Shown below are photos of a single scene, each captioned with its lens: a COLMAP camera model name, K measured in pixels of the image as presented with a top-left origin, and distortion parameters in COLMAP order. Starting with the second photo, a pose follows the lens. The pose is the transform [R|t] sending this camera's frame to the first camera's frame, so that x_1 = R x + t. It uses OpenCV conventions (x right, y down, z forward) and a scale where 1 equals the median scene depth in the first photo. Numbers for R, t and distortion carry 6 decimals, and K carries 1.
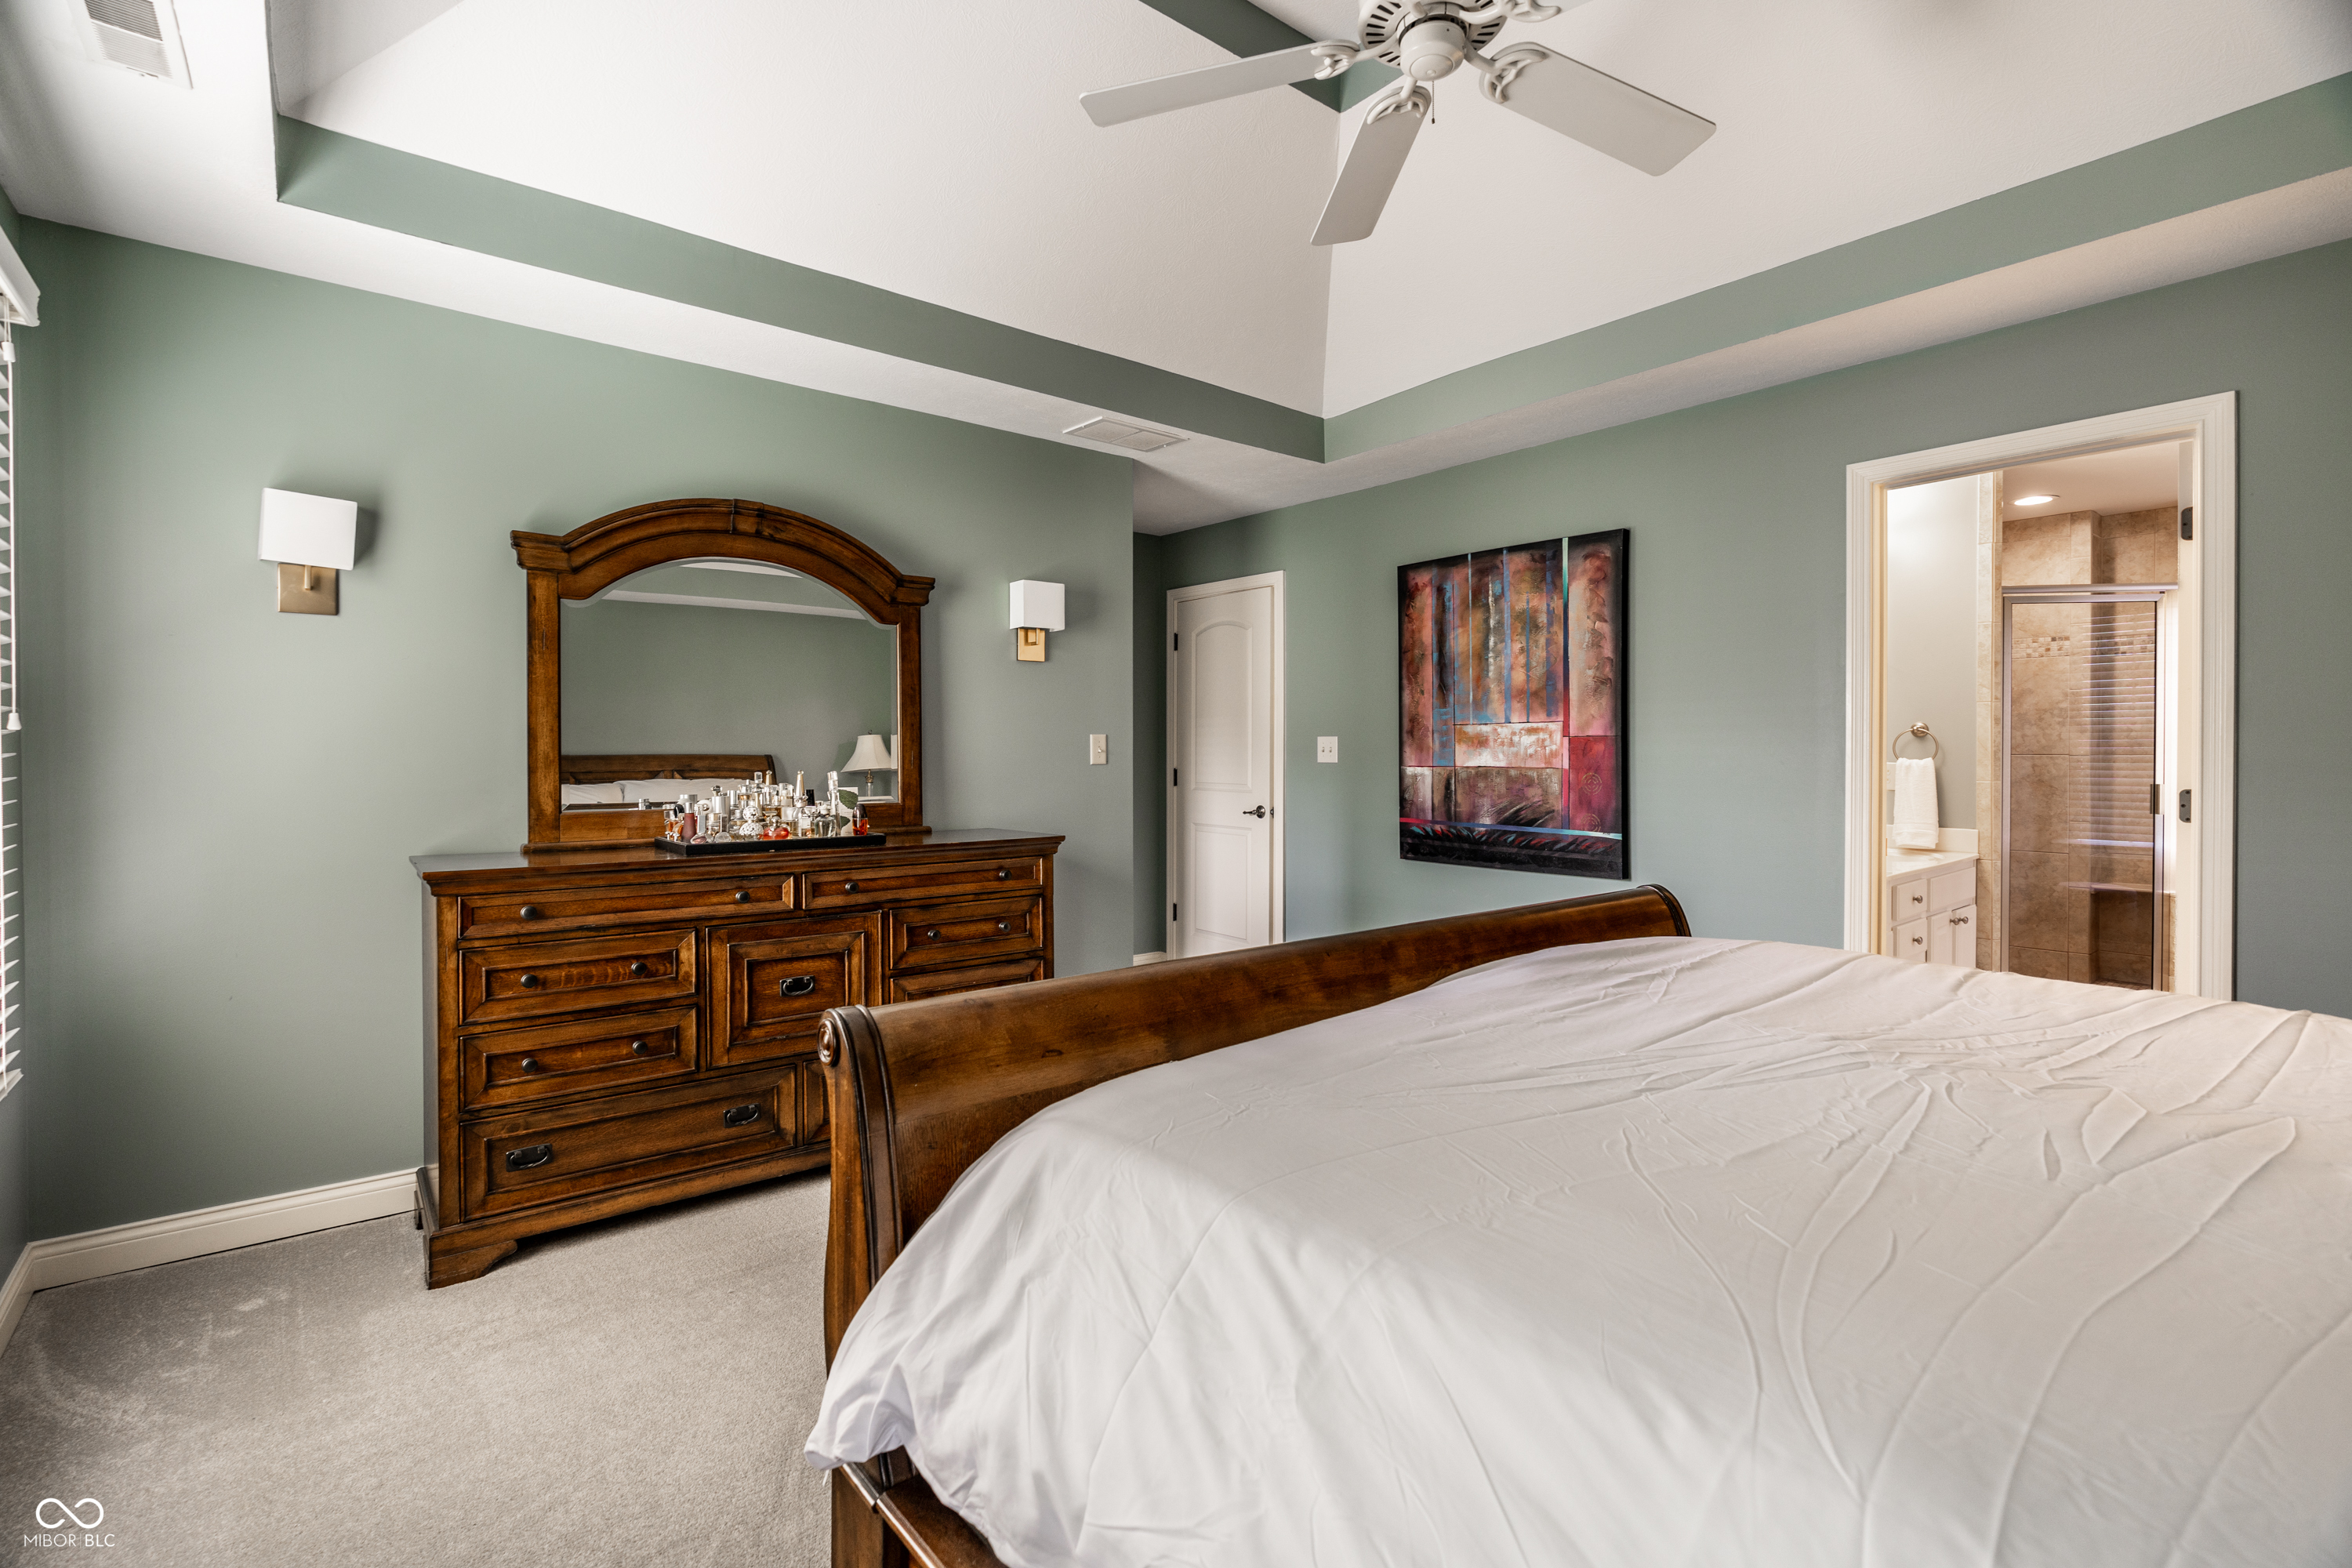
lens RADIAL K [[1093.2, 0, 1157.8], [0, 1093.2, 767.7], [0, 0, 1]] dist [0.000005, -0.000220]
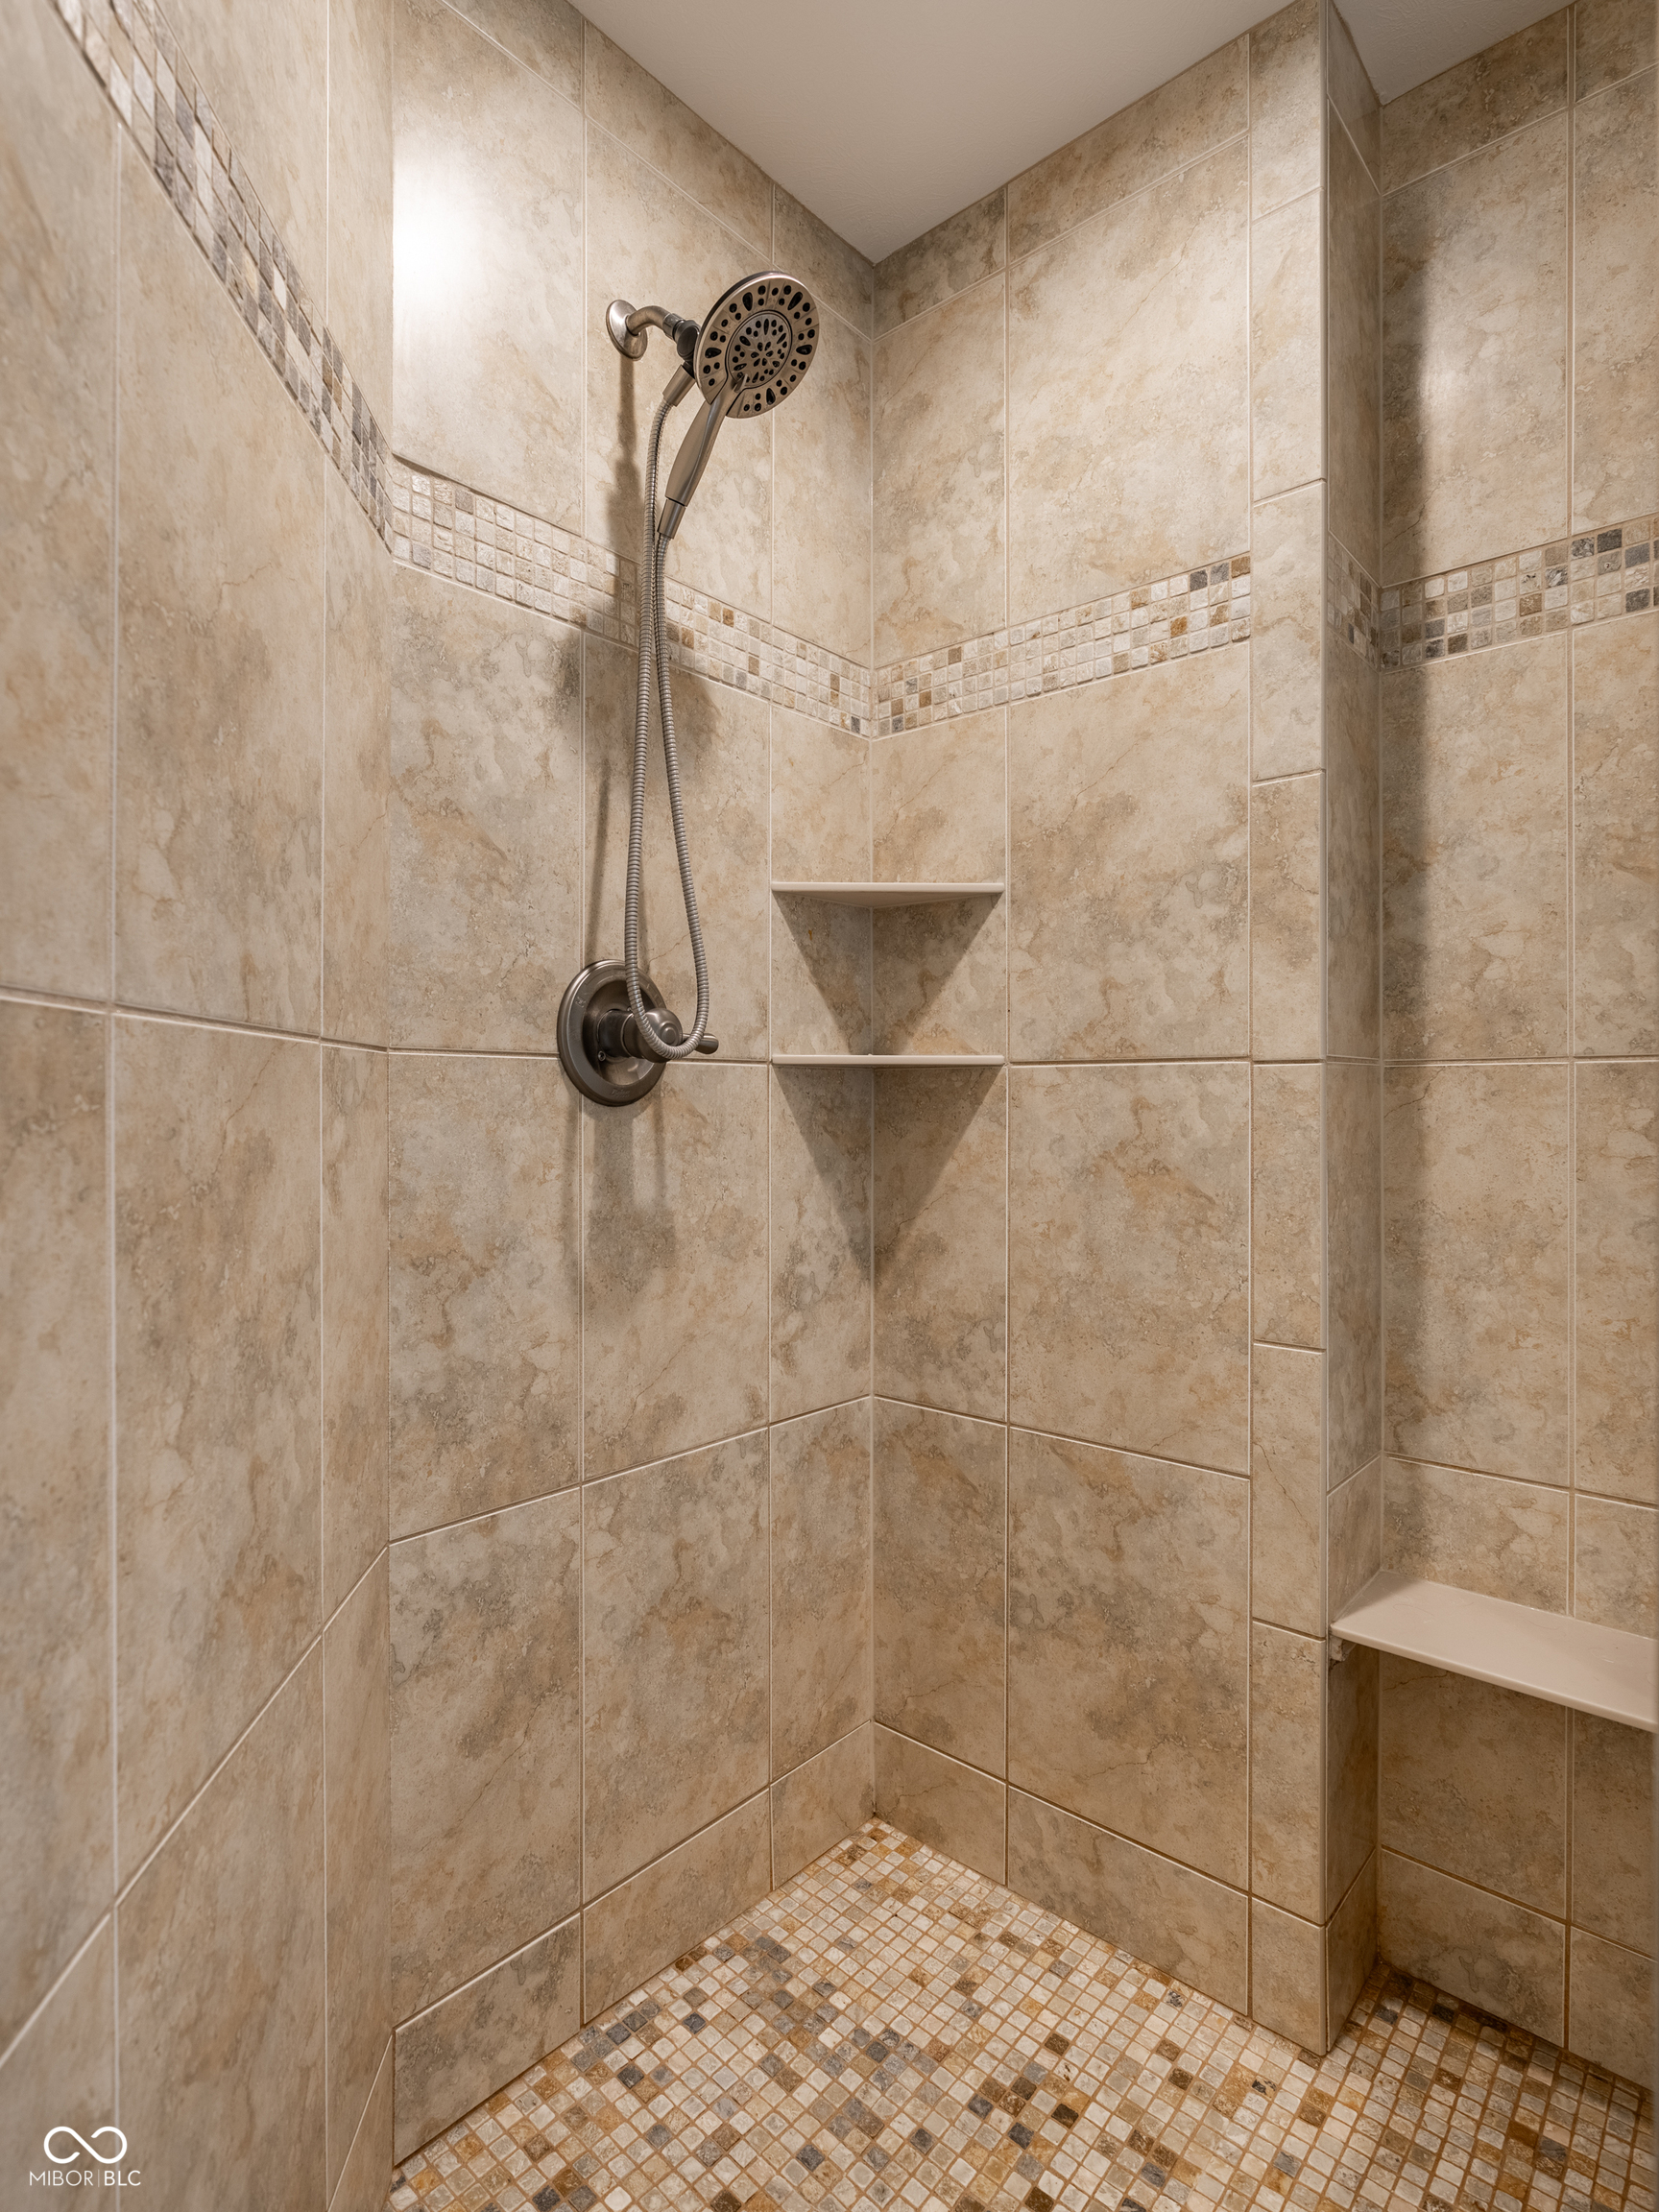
lens RADIAL K [[1148.4, 0, 750.9], [0, 1148.4, 1105.2], [0, 0, 1]] dist [-0.012091, 0.005131]
pose [[0.990648, 0.000550, 0.136443, 0.696999], [0.000411, 0.999975, -0.007015, 0.000170], [-0.136443, 0.007006, 0.990623, 0.774493]]
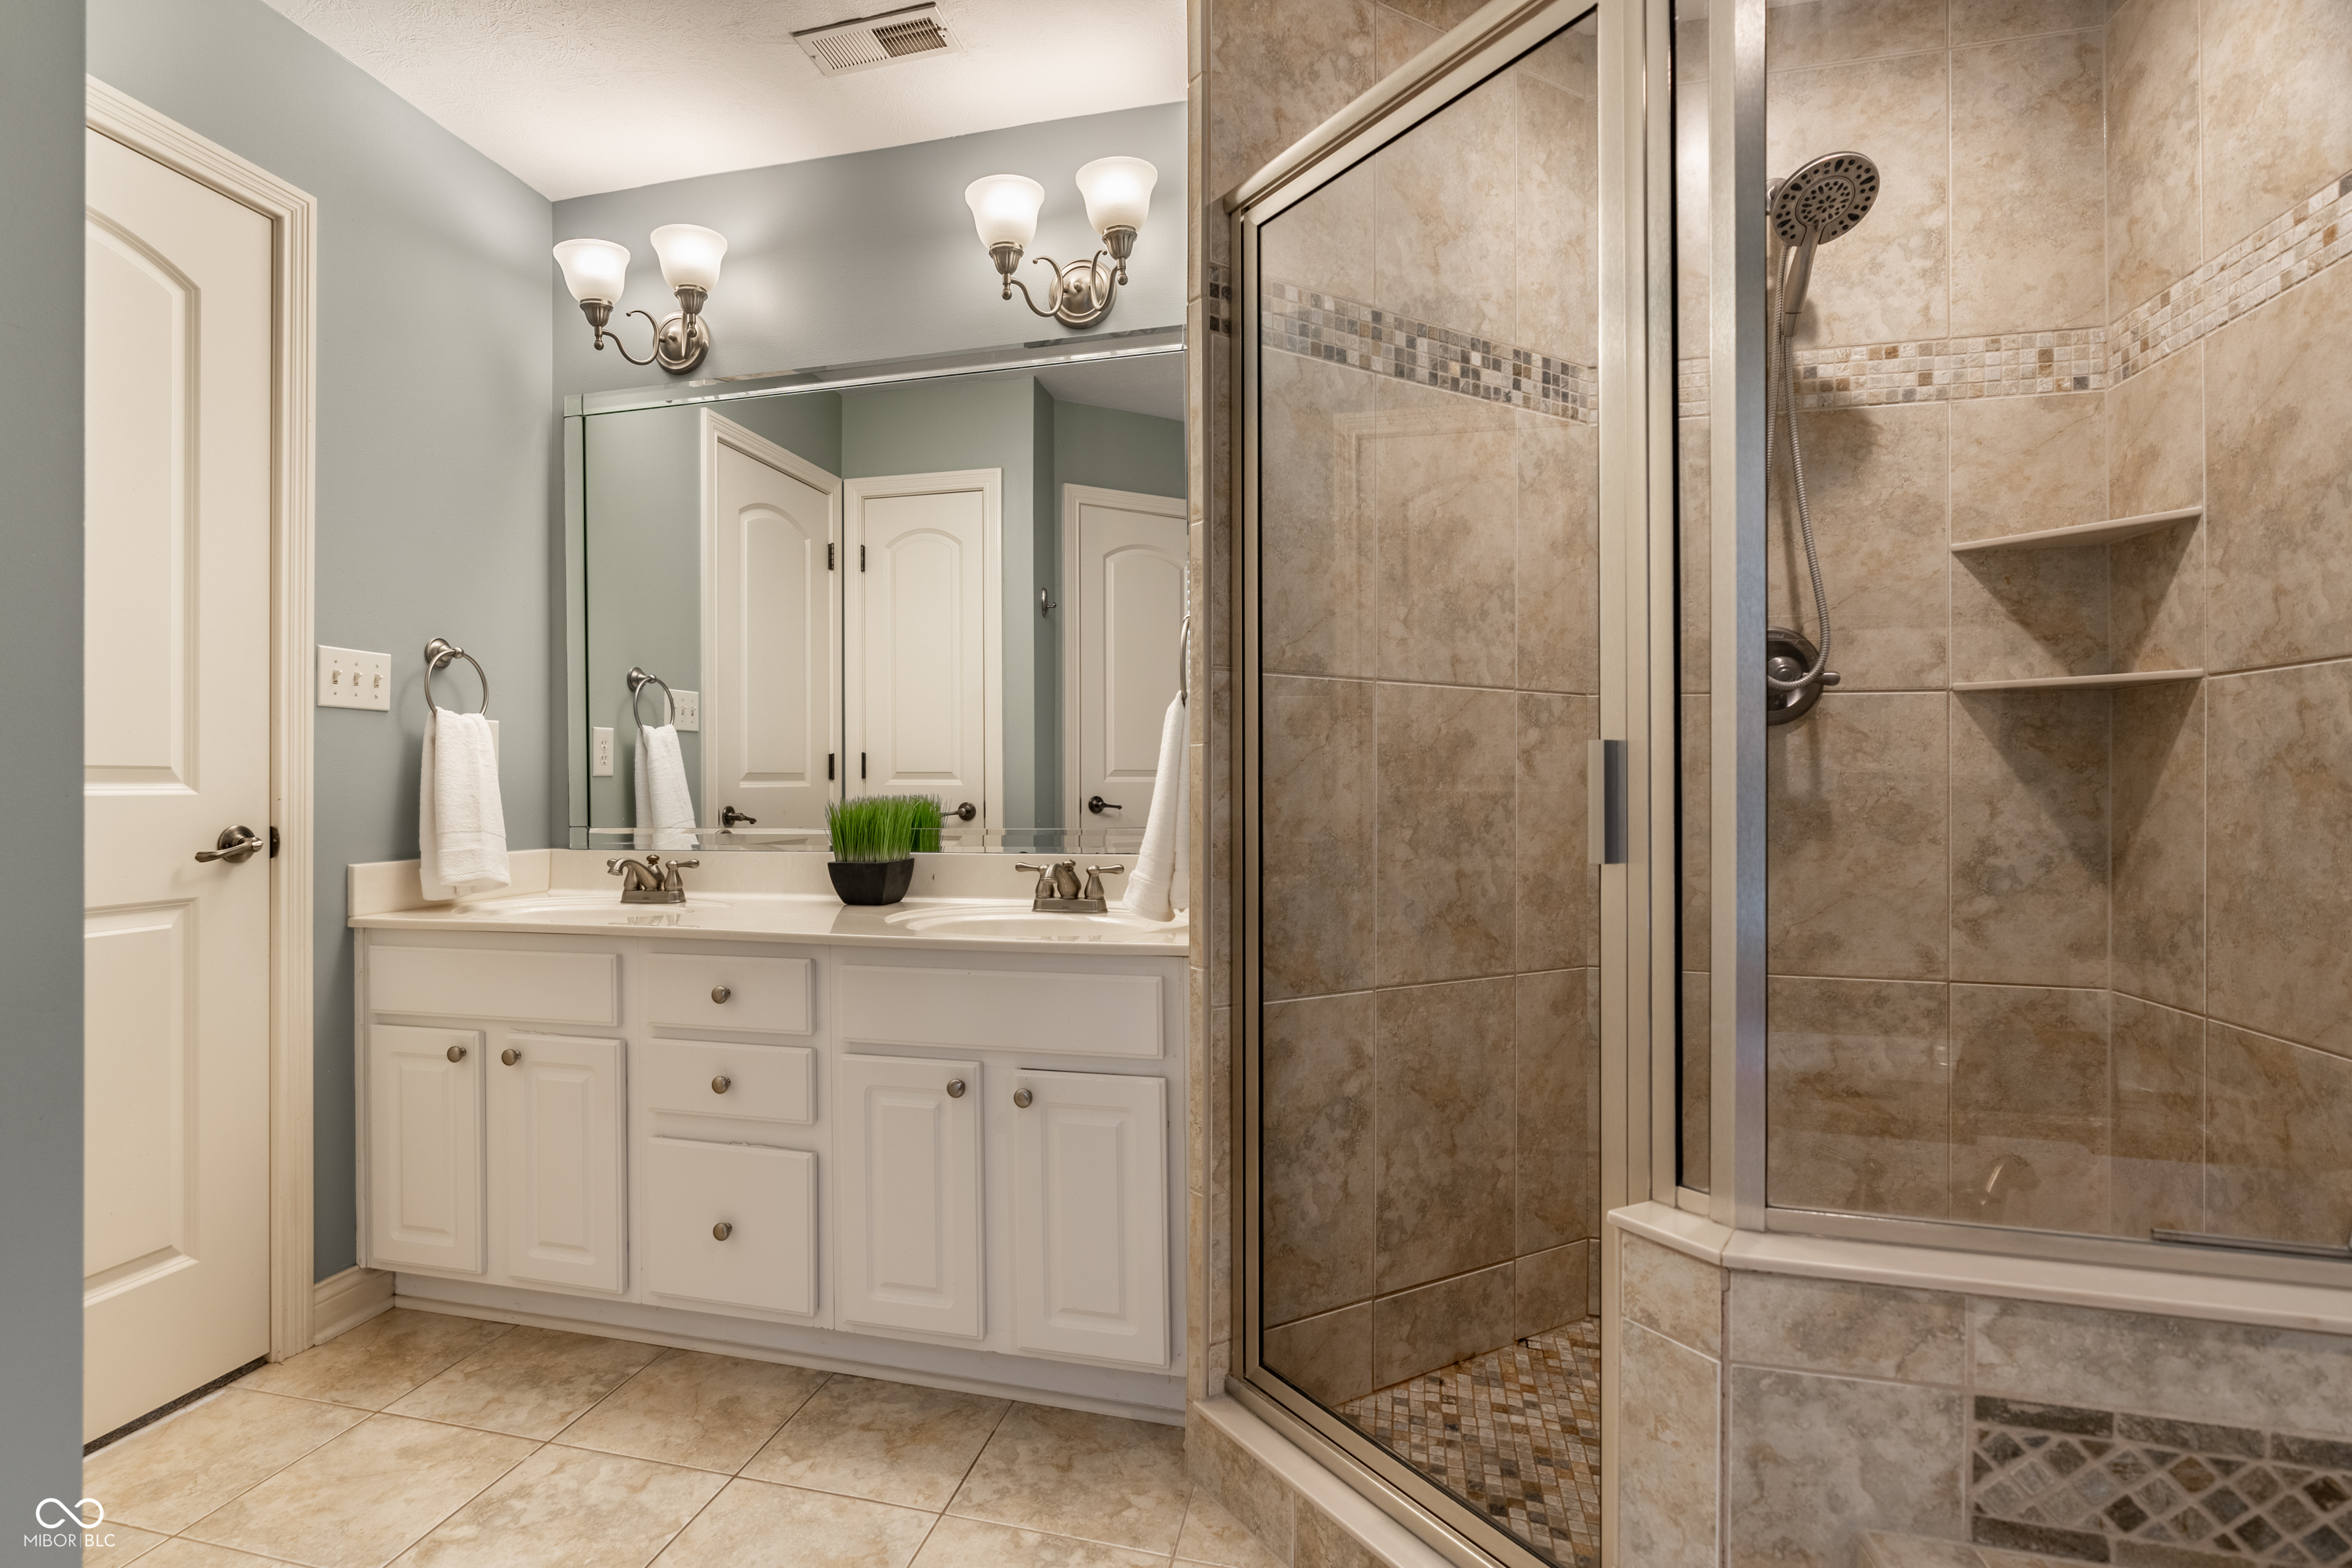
lens RADIAL K [[1093.2, 0, 1188.4], [0, 1093.2, 778.2], [0, 0, 1]] dist [0.000005, -0.000220]
pose [[0.658494, 0.000028, -0.752586, 0.844118], [-0.007851, 0.999946, -0.006833, 0.019555], [0.752545, 0.010408, 0.658459, 0.653618]]
